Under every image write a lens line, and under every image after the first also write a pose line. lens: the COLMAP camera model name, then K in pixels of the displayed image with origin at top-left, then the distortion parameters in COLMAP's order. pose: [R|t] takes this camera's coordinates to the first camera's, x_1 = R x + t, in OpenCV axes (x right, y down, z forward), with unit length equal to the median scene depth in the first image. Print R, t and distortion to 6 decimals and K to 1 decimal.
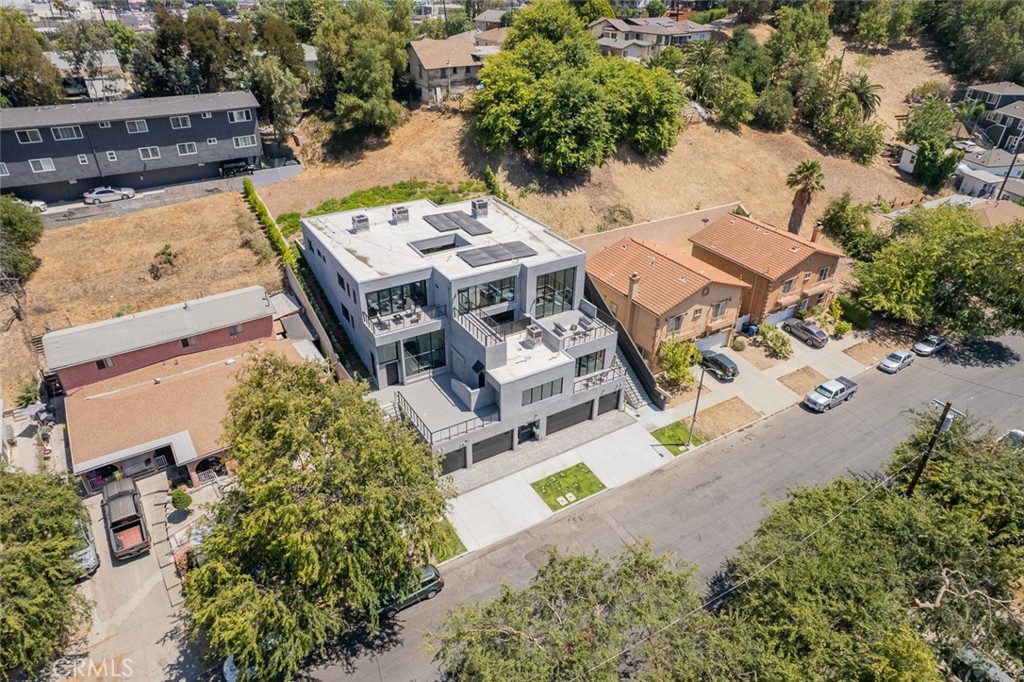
lens RADIAL K [[649.2, 0, 512.8], [0, 649.2, 357.0], [0, 0, 1]] dist [-0.026683, -0.055033]
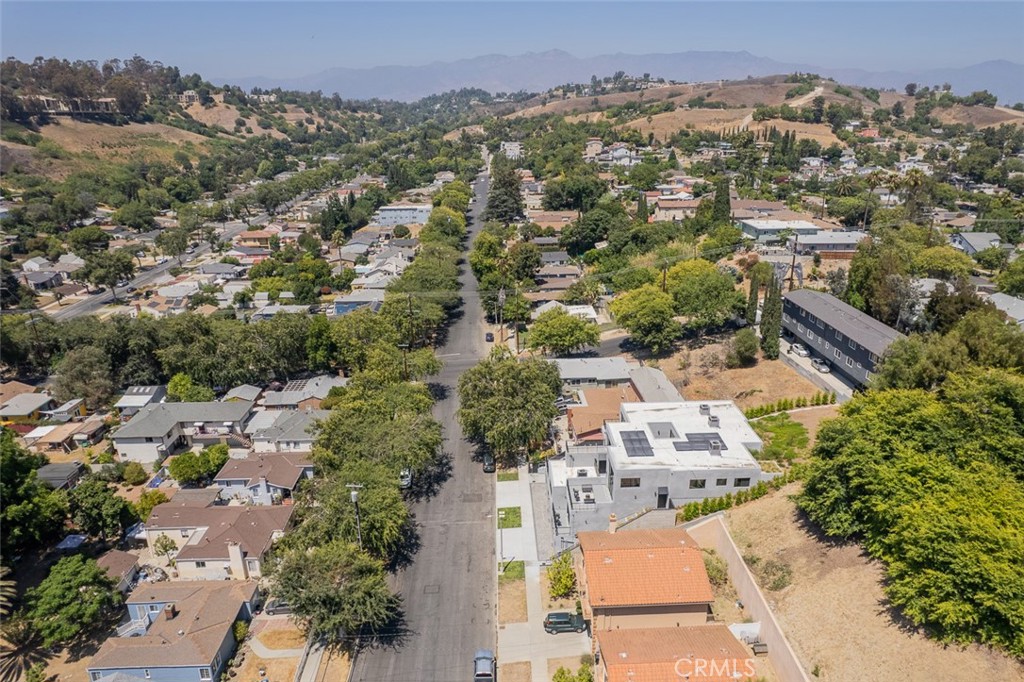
lens RADIAL K [[669.7, 0, 515.2], [0, 669.7, 352.7], [0, 0, 1]] dist [-0.078832, 0.068882]
pose [[-0.499156, 0.278714, -0.820464, 1.234840], [-0.460328, 0.716904, 0.523590, -0.926641], [0.734126, 0.639036, -0.229547, 0.972295]]
